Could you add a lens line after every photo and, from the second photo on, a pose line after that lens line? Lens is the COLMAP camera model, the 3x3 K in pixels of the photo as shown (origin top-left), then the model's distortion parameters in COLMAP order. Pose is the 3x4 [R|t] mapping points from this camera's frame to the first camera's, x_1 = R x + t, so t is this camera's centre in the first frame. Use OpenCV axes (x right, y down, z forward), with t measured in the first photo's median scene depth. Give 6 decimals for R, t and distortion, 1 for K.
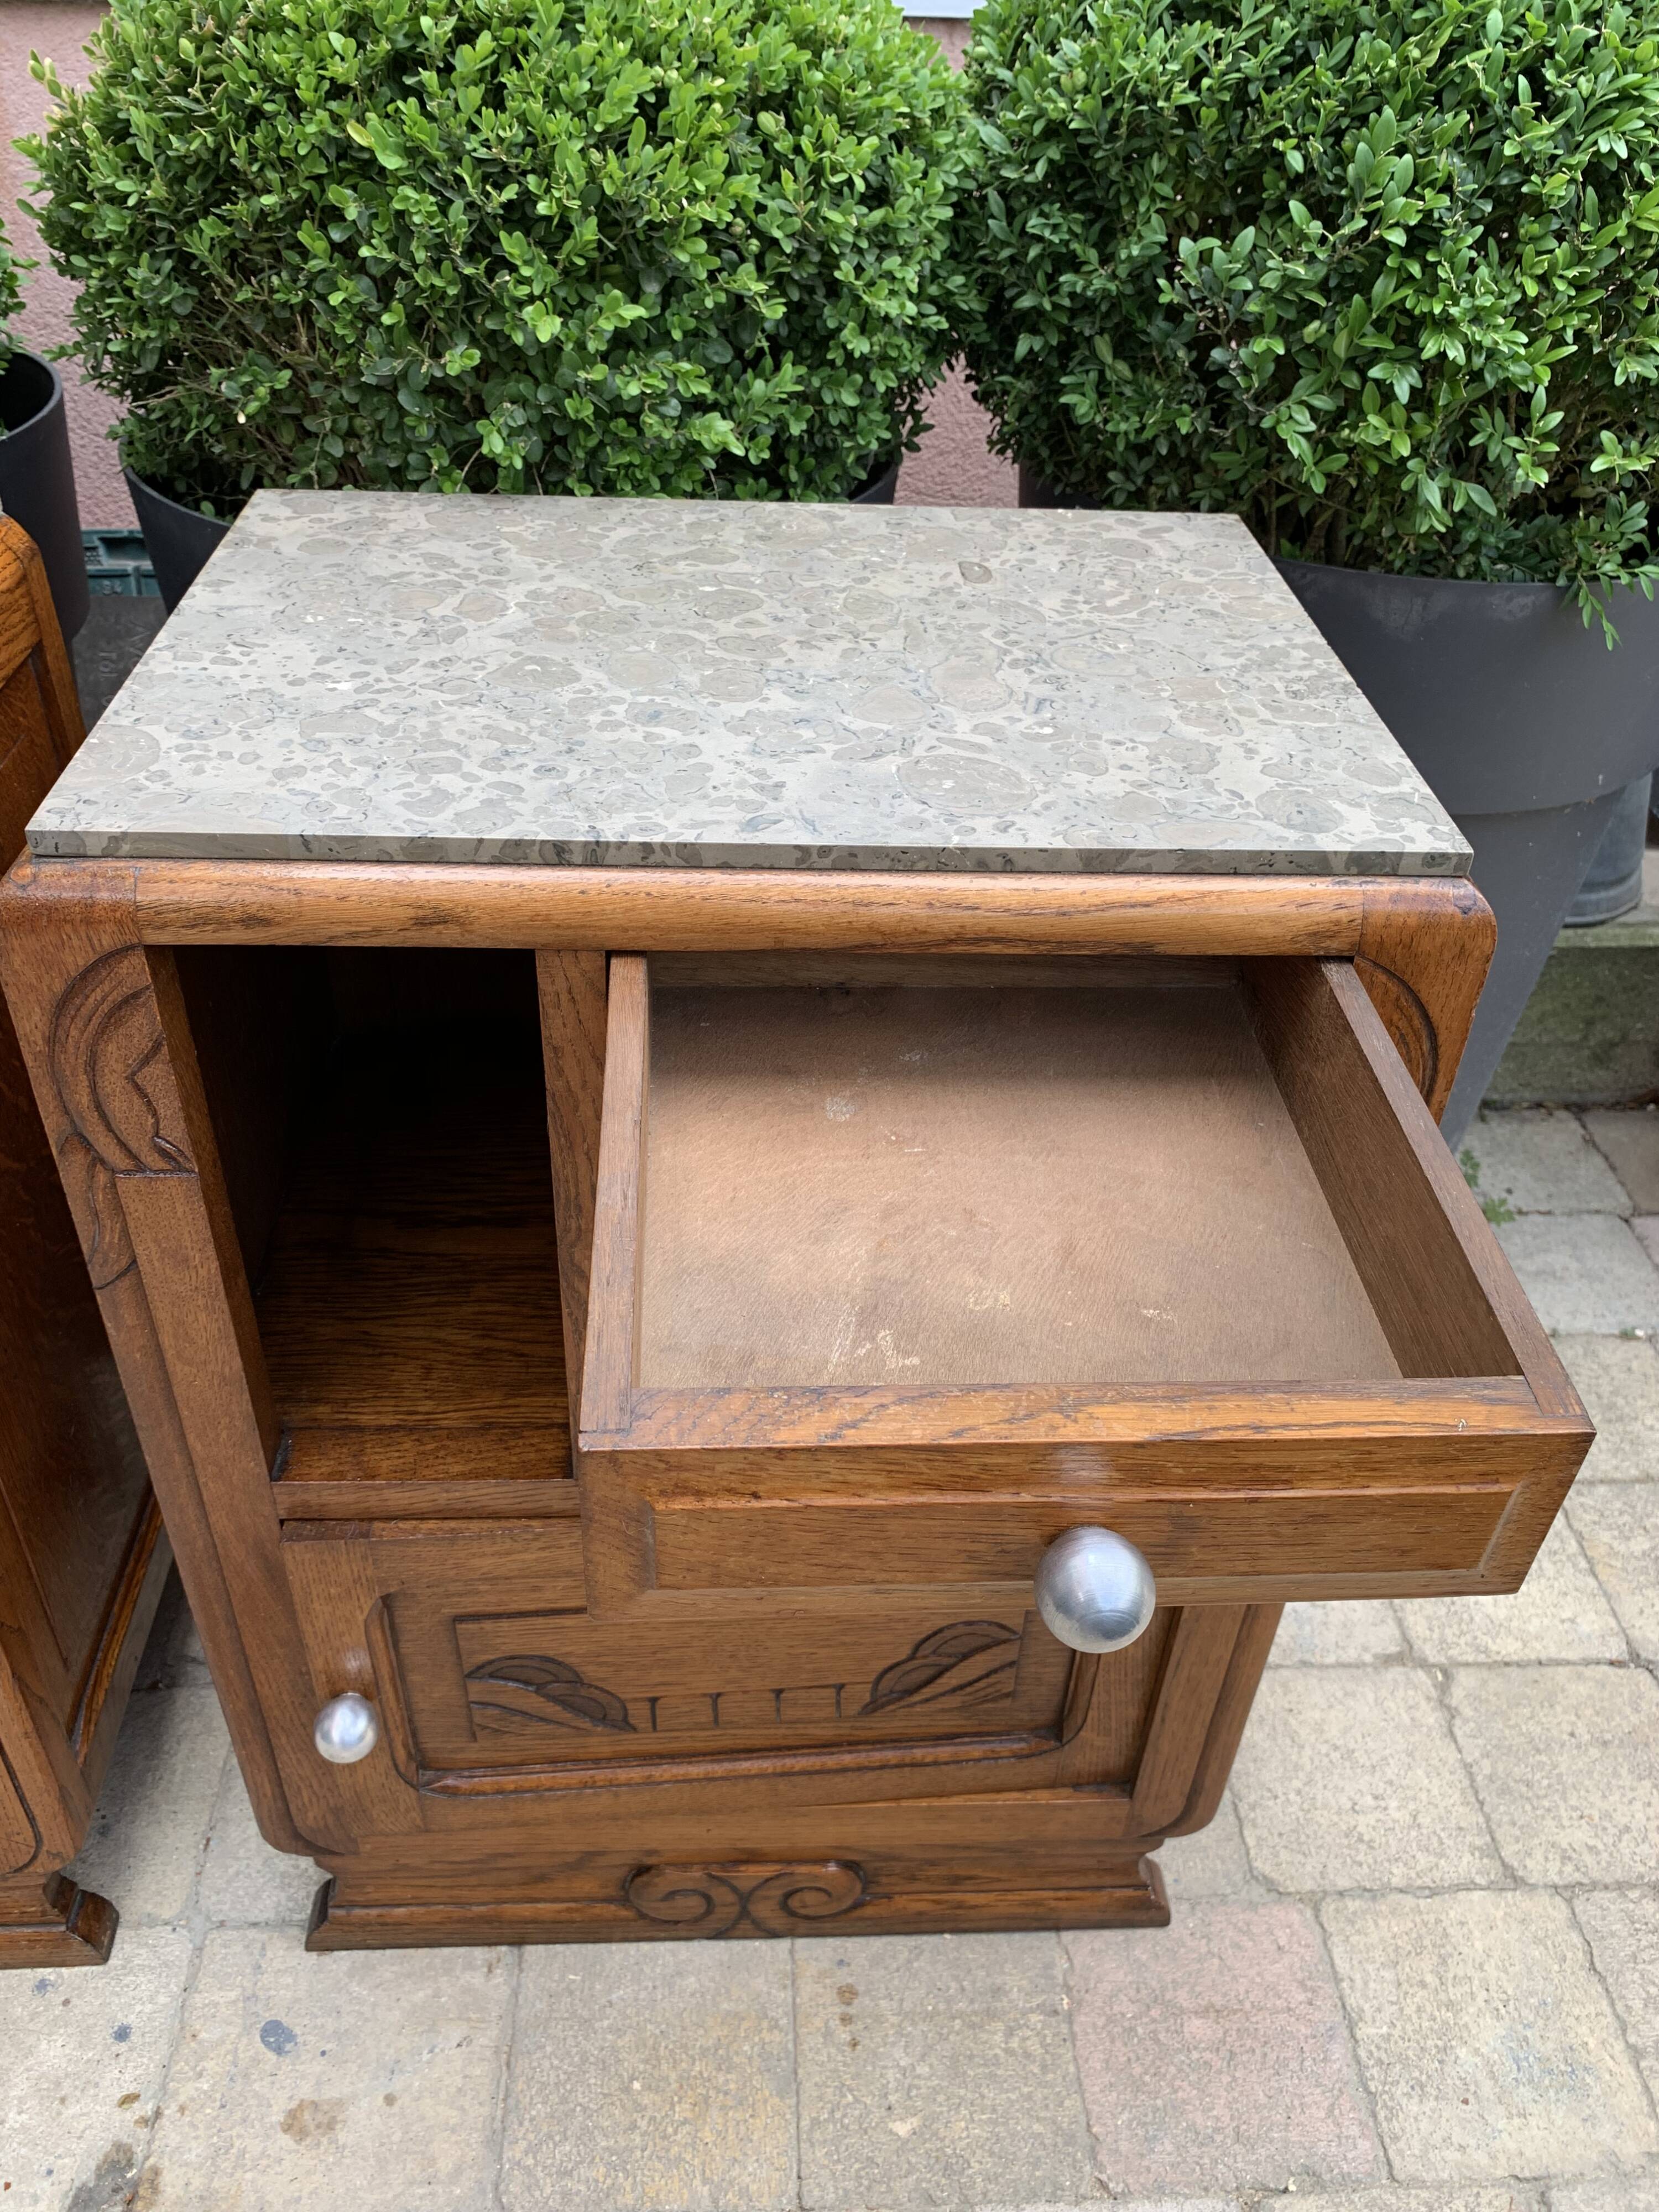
lens RADIAL K [[1705.3, 0, 833.9], [0, 1705.3, 1092.6], [0, 0, 1]] dist [0.013013, -0.014138]
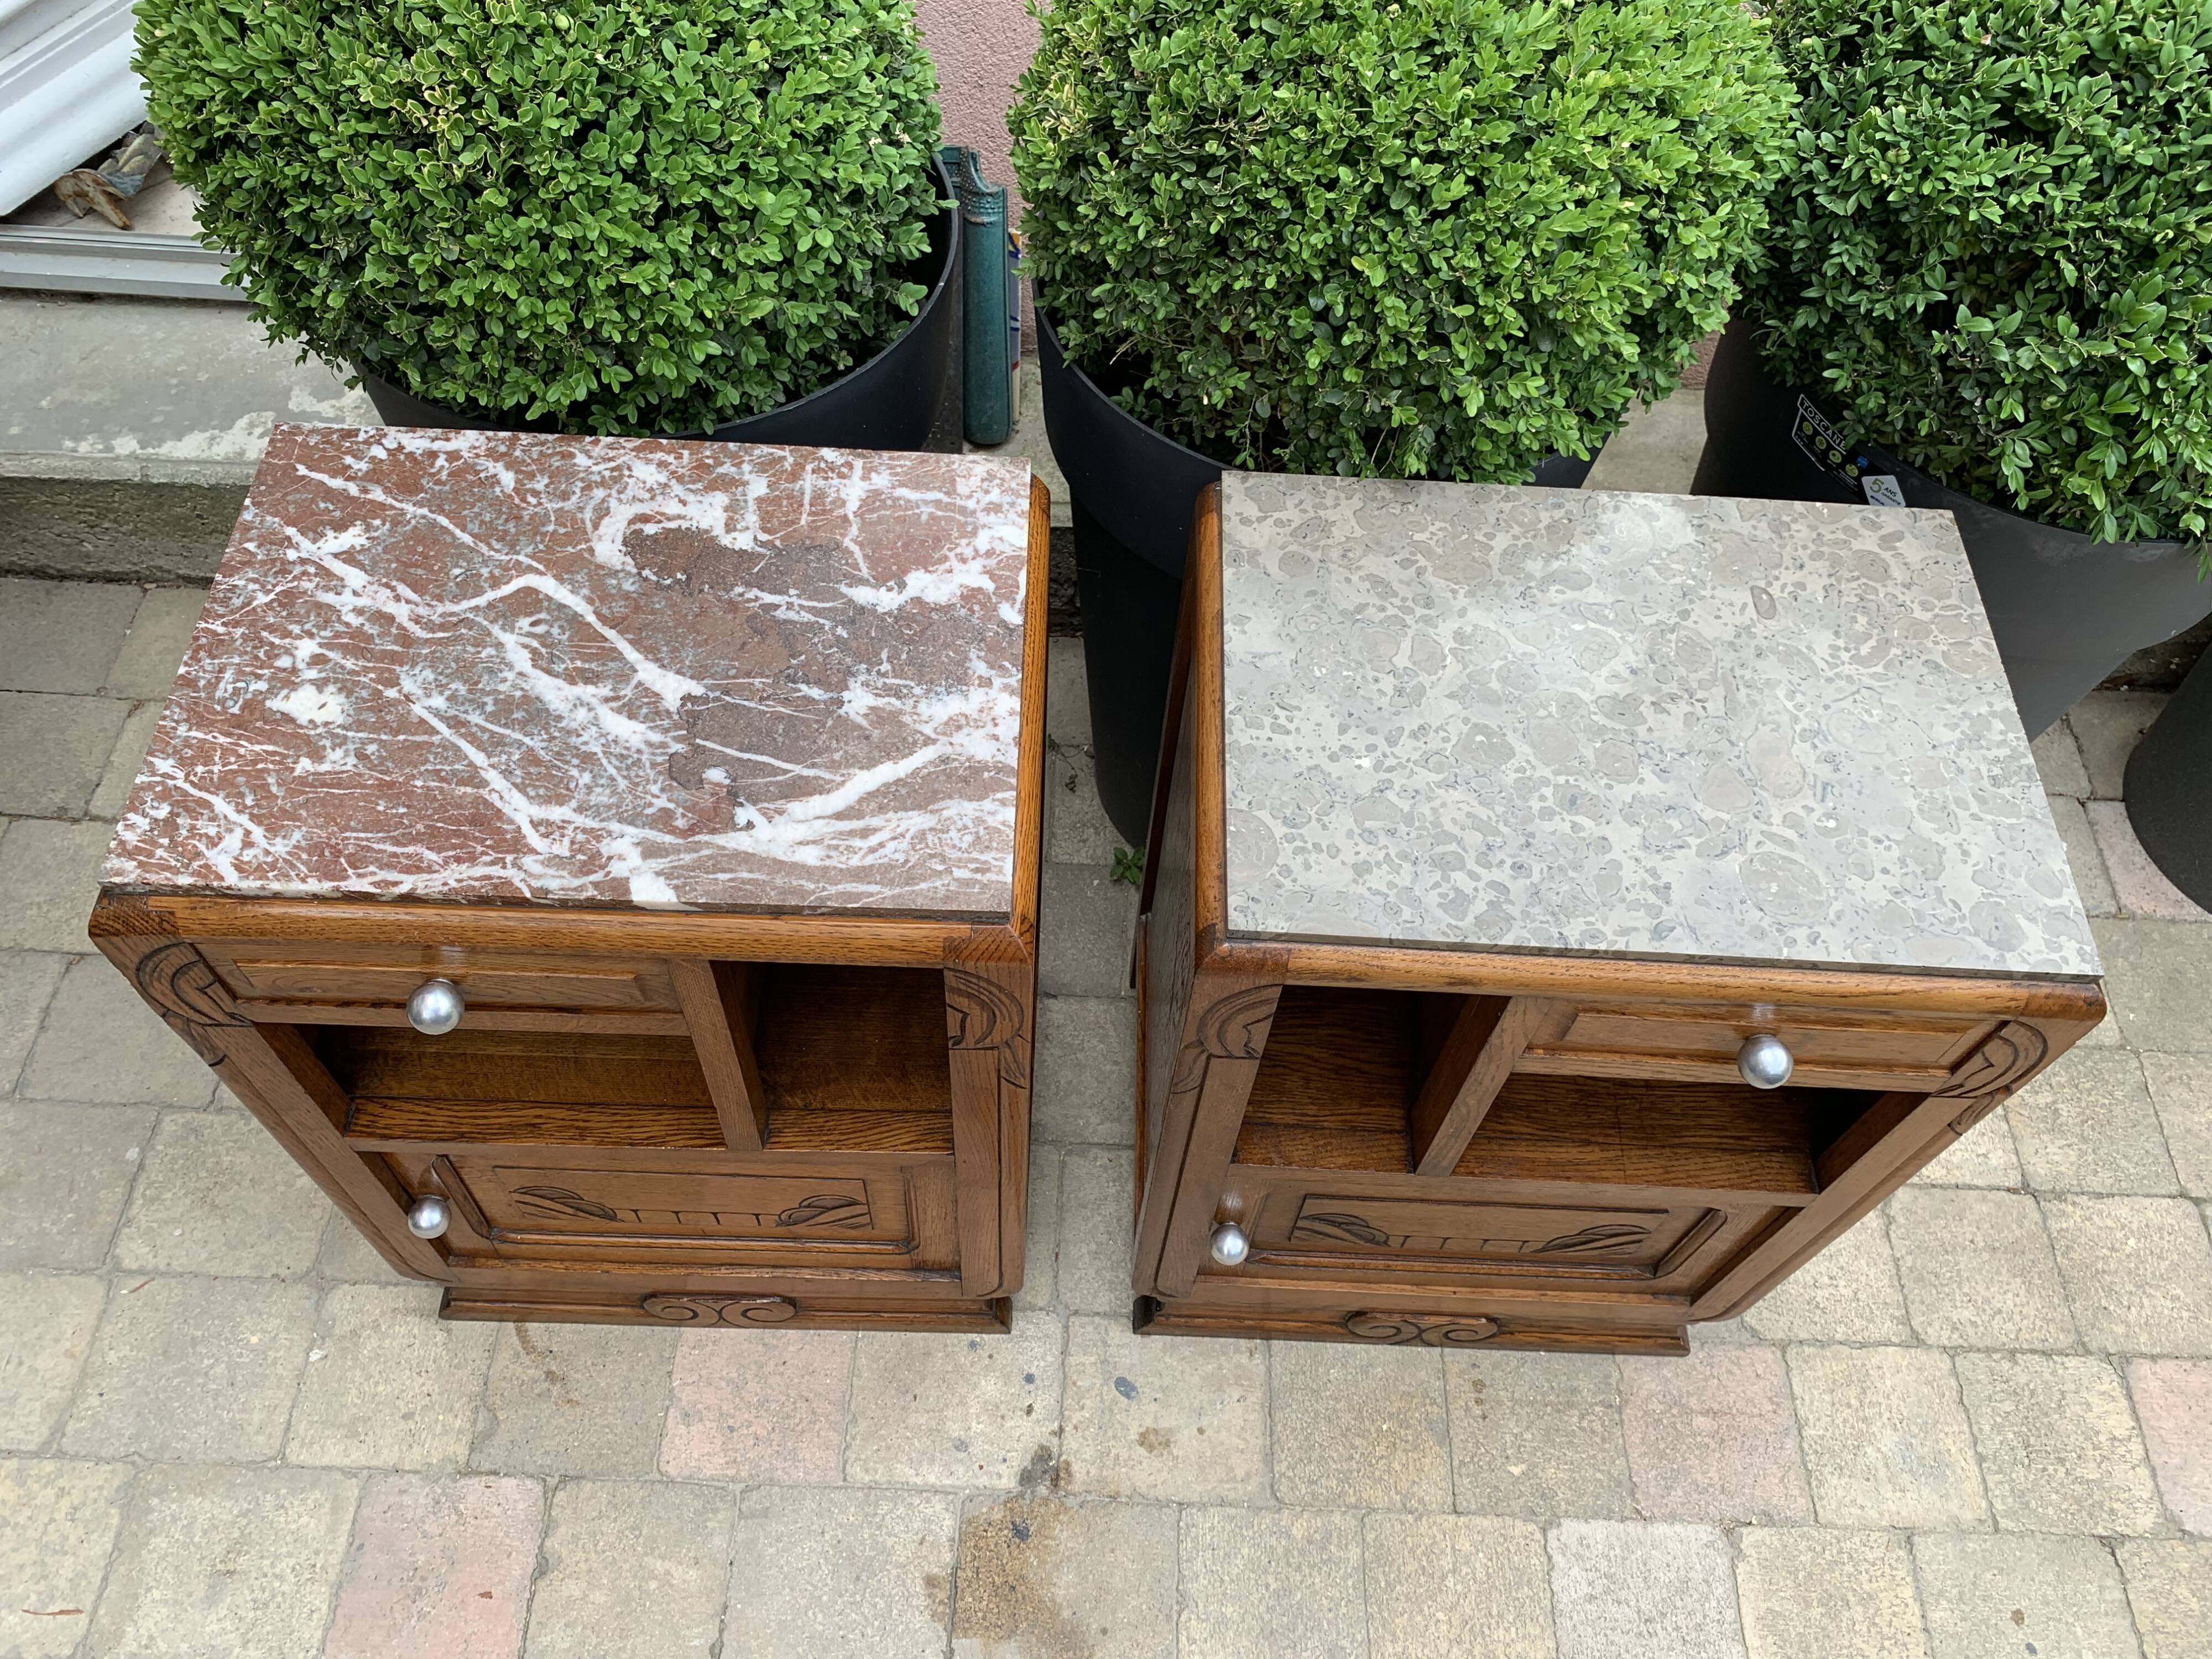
lens RADIAL K [[1705.3, 0, 1109.9], [0, 1705.3, 822.0], [0, 0, 1]] dist [0.013013, -0.014138]
pose [[0.997347, 0.067528, -0.027176, -0.371724], [-0.054136, 0.937689, 0.343231, -0.550550], [0.048661, -0.340850, 0.938858, -0.358717]]
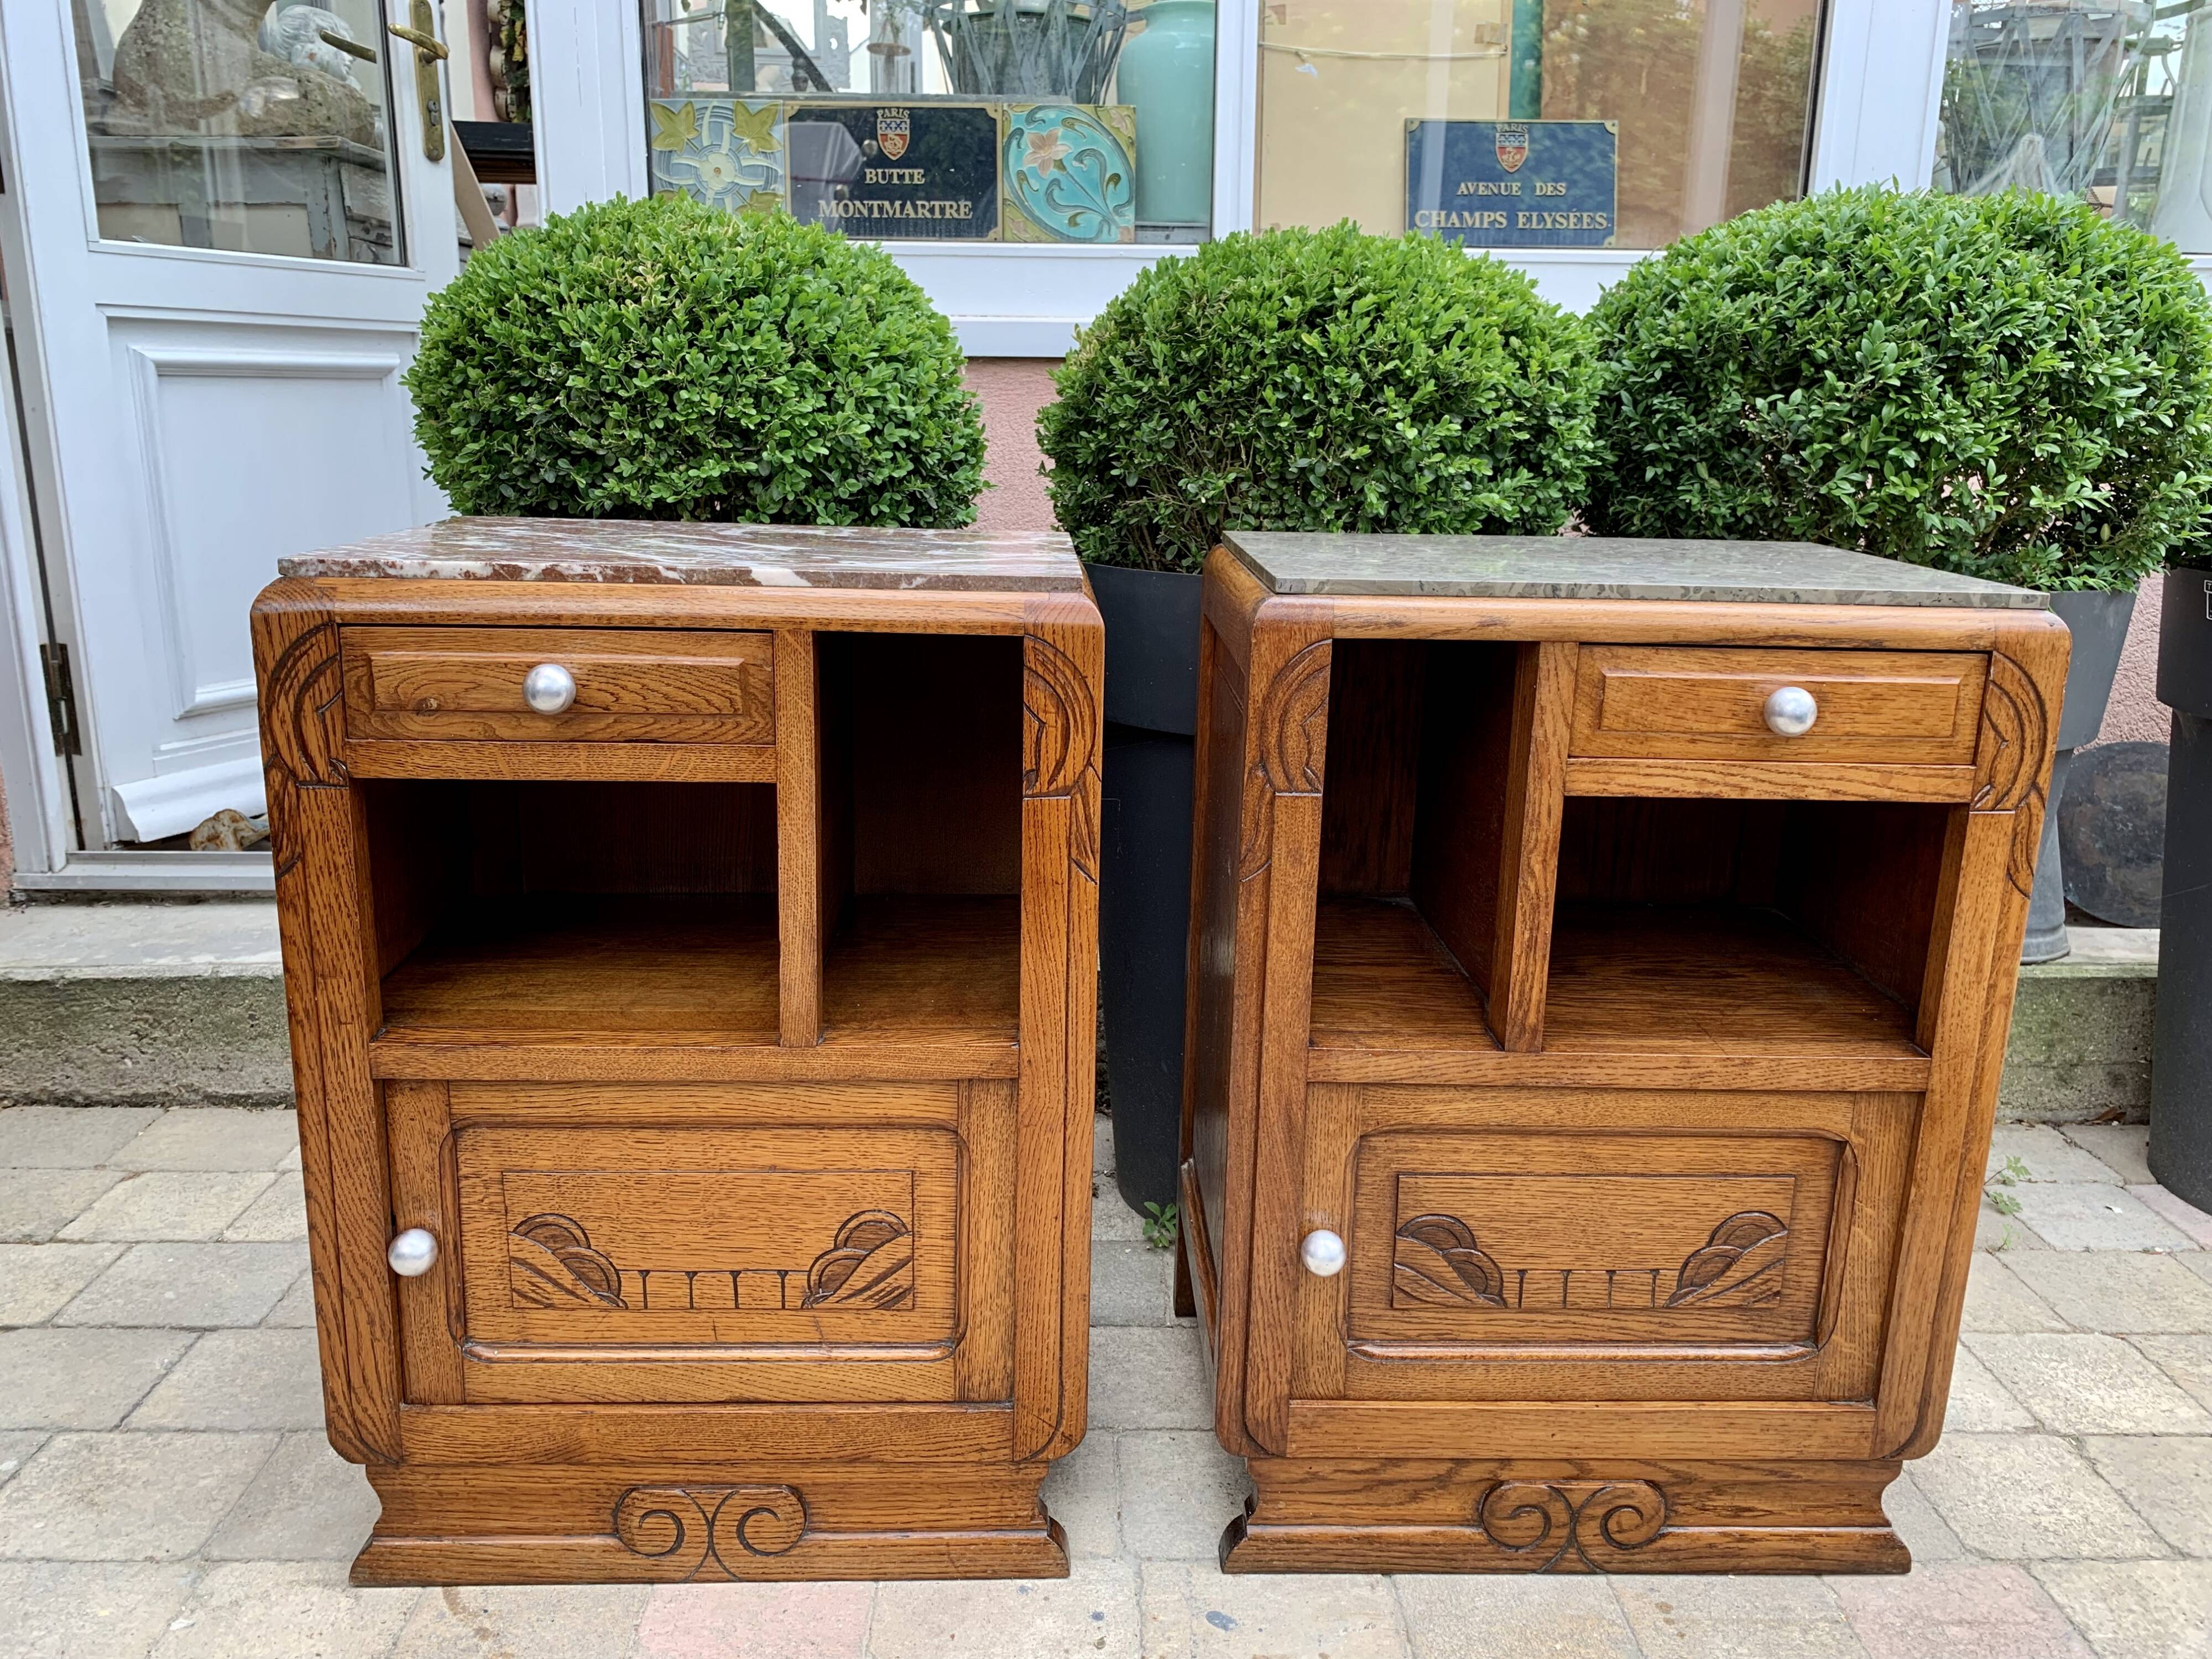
lens RADIAL K [[1705.3, 0, 1104.3], [0, 1705.3, 812.2], [0, 0, 1]] dist [0.013013, -0.014138]
pose [[0.999777, -0.009939, -0.018650, -0.426461], [0.001891, 0.921030, -0.389487, 0.553356], [0.021048, 0.389365, 0.920843, -0.431161]]
